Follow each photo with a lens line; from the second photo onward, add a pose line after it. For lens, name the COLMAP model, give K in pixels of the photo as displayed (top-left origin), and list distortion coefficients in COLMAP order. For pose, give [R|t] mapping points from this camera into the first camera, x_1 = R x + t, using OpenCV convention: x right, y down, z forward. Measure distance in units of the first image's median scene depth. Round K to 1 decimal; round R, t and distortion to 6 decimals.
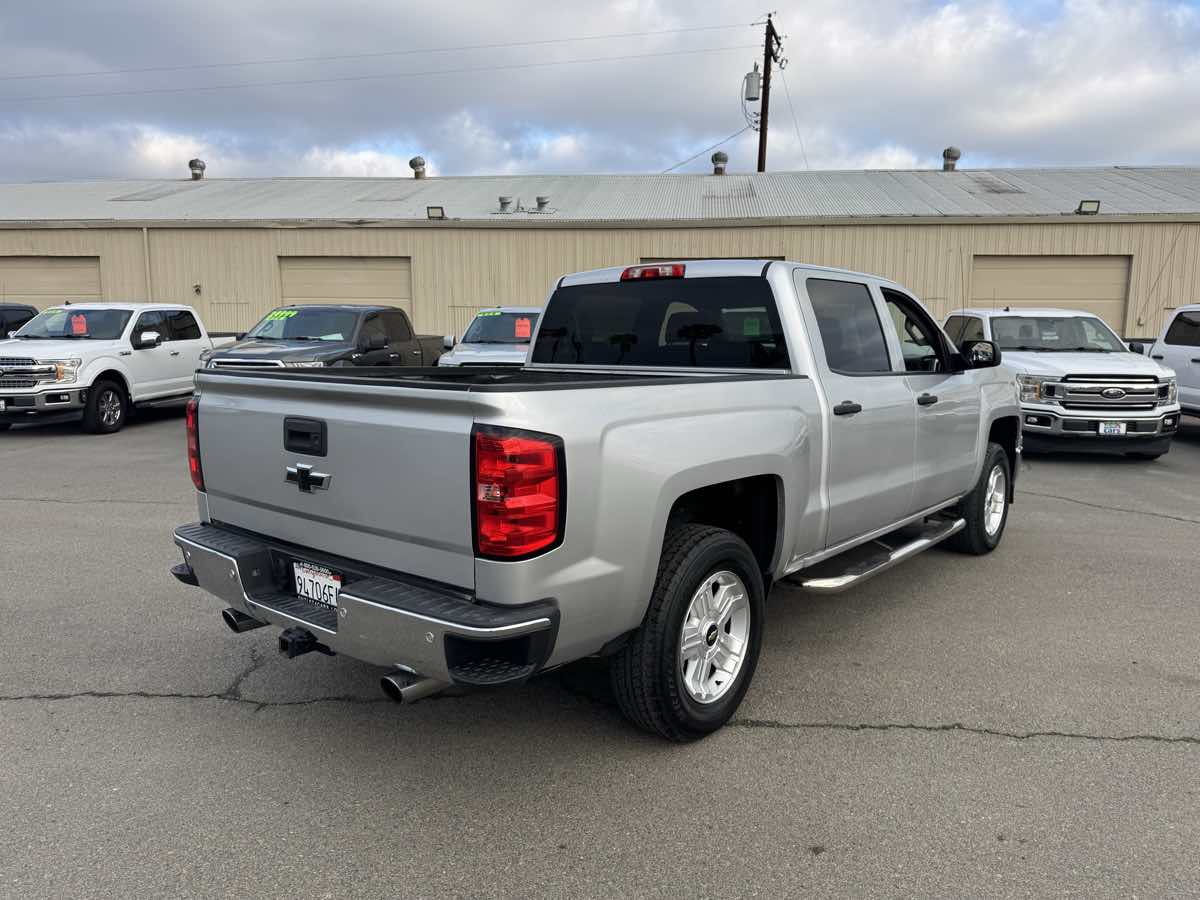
lens RADIAL K [[840.7, 0, 599.0], [0, 840.7, 467.3], [0, 0, 1]] dist [0.094491, -0.134934]
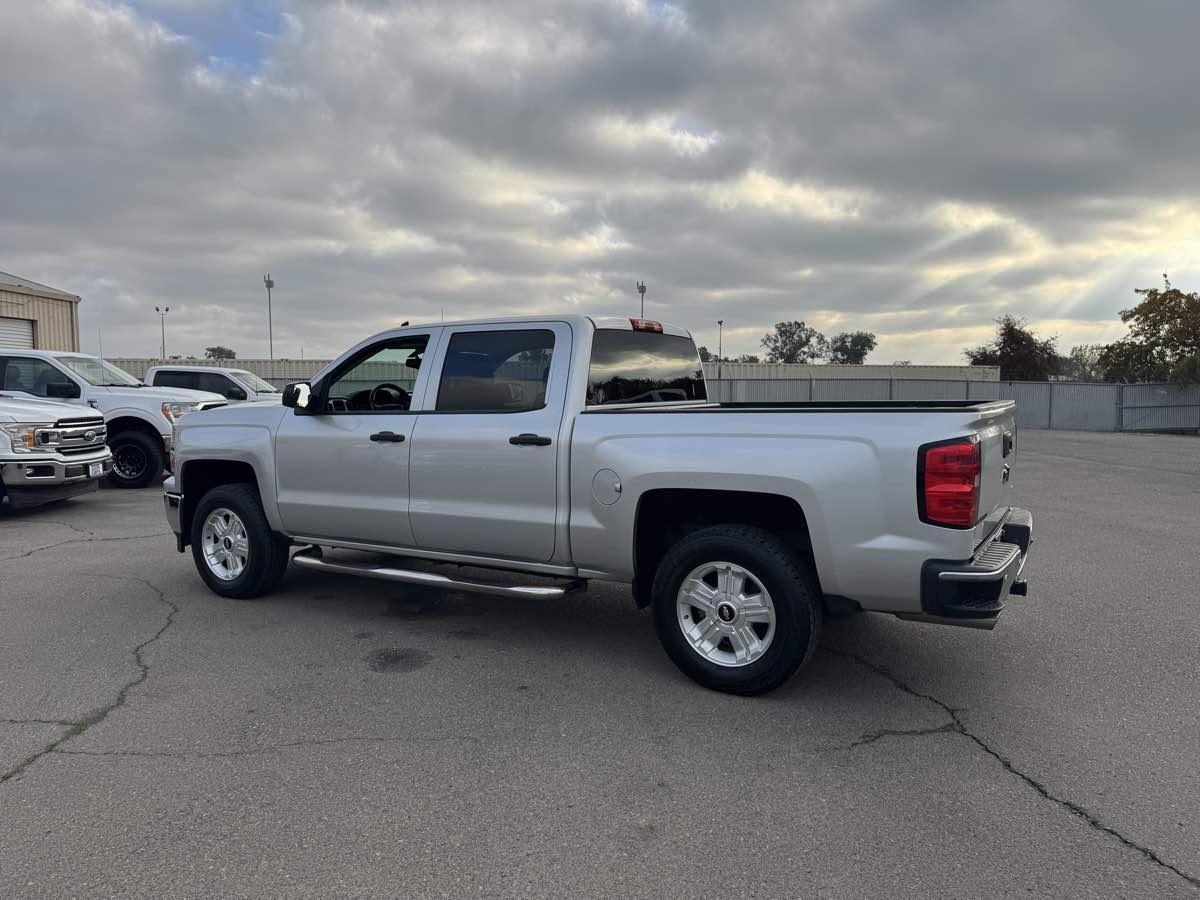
lens RADIAL K [[840.7, 0, 599.0], [0, 840.7, 467.3], [0, 0, 1]] dist [0.094491, -0.134934]
pose [[-0.158771, -0.097691, 0.982471, -0.374028], [0.149224, 0.981287, 0.121689, -0.062663], [-0.975973, 0.165928, -0.141222, 0.421389]]
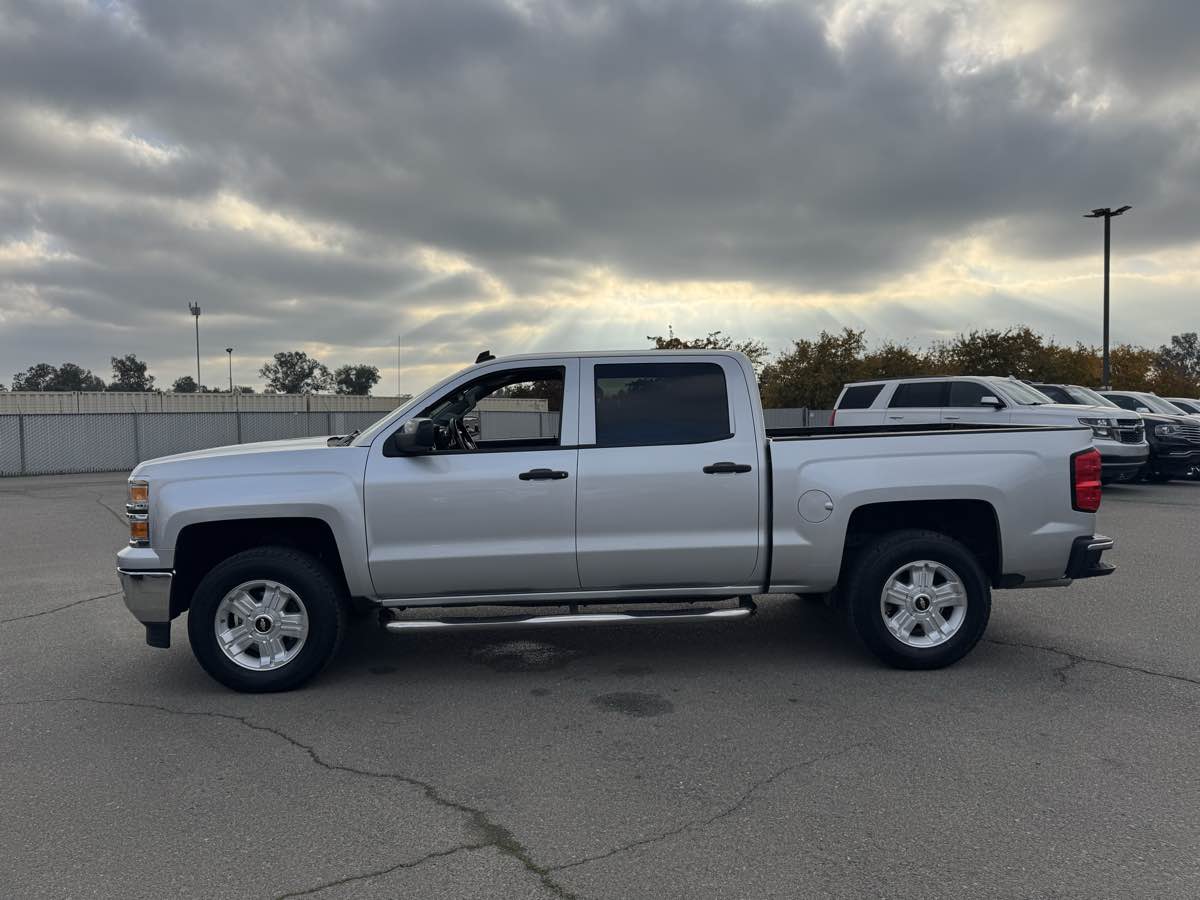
lens RADIAL K [[842.7, 0, 608.4], [0, 842.7, 447.8], [0, 0, 1]] dist [0.075532, -0.107196]
pose [[-0.684102, -0.022643, 0.729034, -0.259009], [0.121916, 0.981907, 0.144899, -0.104146], [-0.719125, 0.188007, -0.668964, 0.680548]]
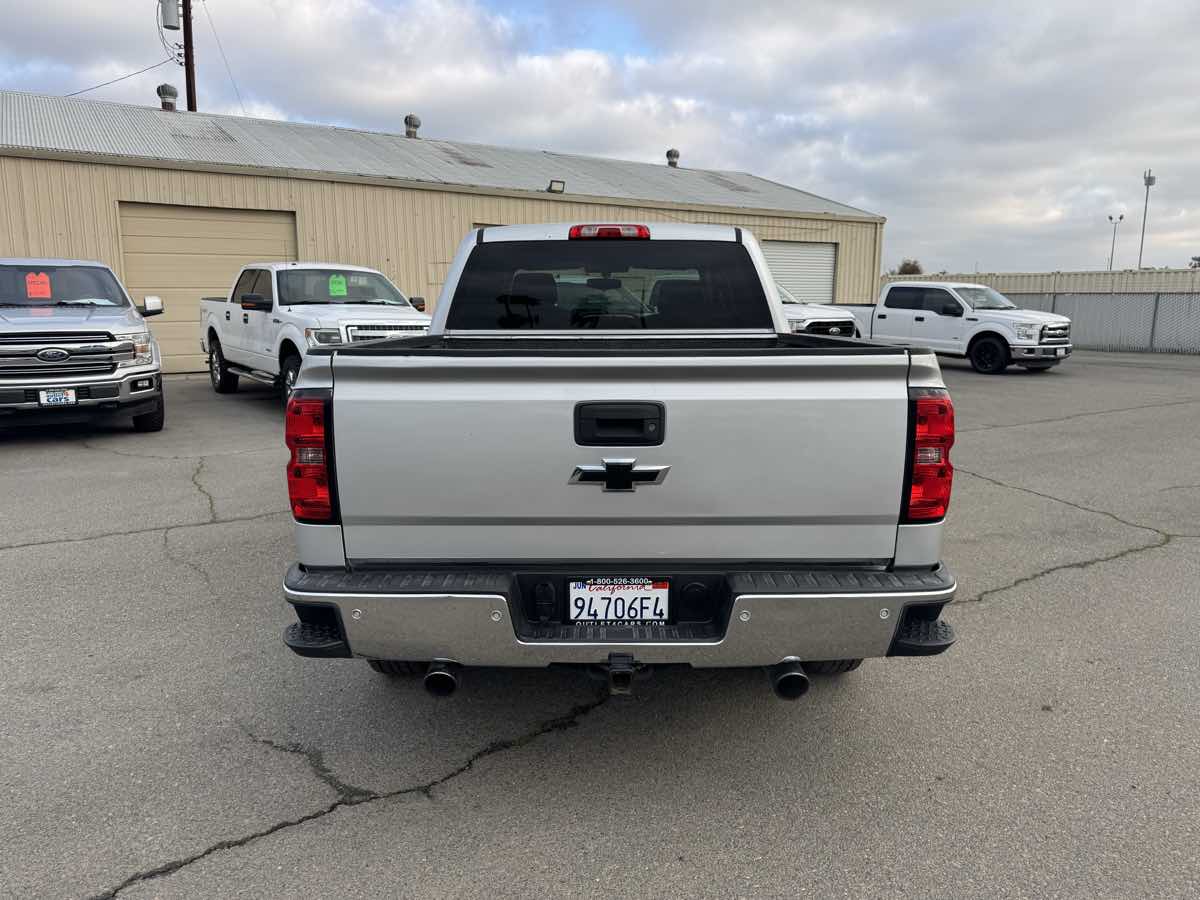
lens RADIAL K [[840.7, 0, 599.0], [0, 840.7, 467.3], [0, 0, 1]] dist [0.094491, -0.134934]
pose [[0.770961, -0.126497, 0.624193, -0.194215], [0.098931, 0.991967, 0.078835, -0.013546], [-0.629151, 0.000973, 0.777282, 0.084497]]
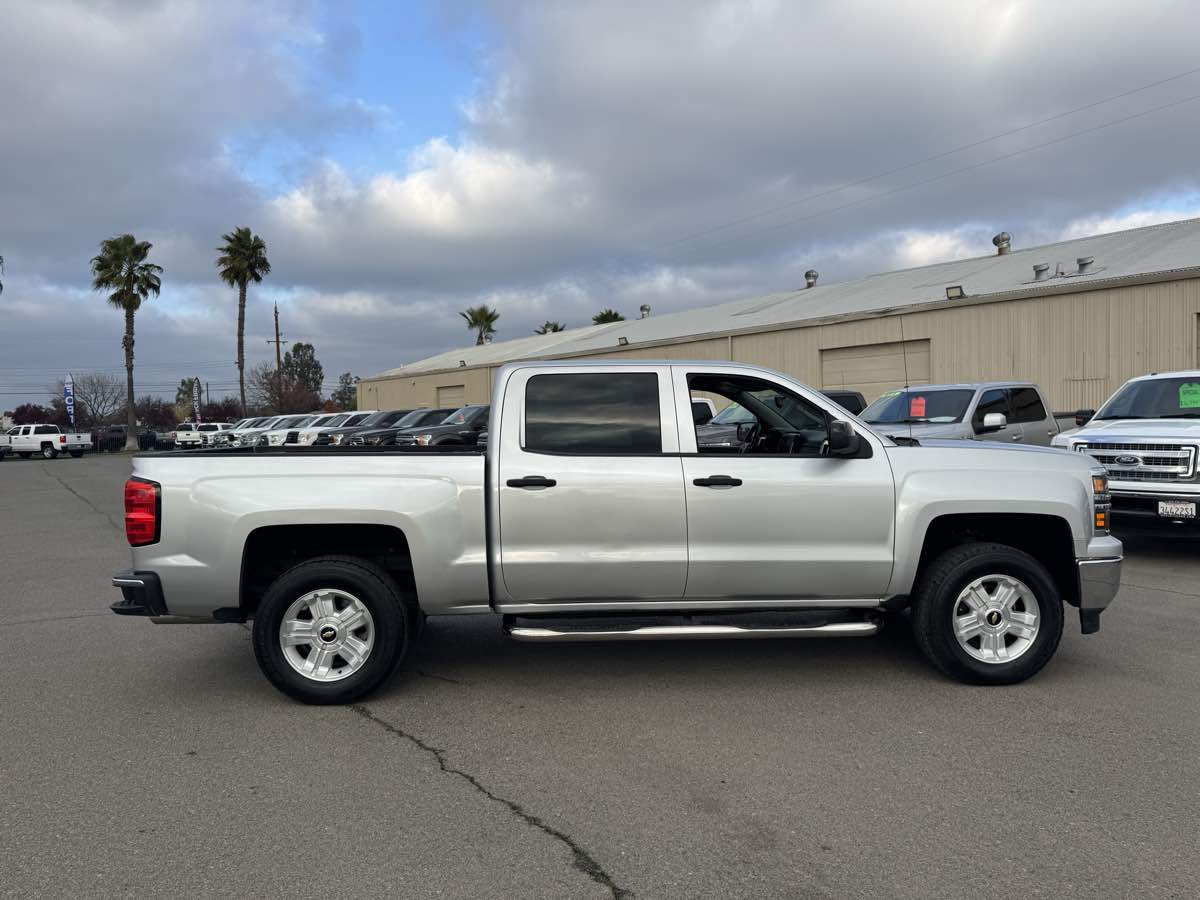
lens RADIAL K [[840.1, 0, 607.1], [0, 840.1, 450.6], [0, 0, 1]] dist [0.158511, -0.299264]
pose [[0.672722, 0.007908, -0.739853, 0.378255], [-0.091908, 0.993091, -0.072954, -0.011560], [0.734165, 0.117077, 0.668801, 0.085977]]
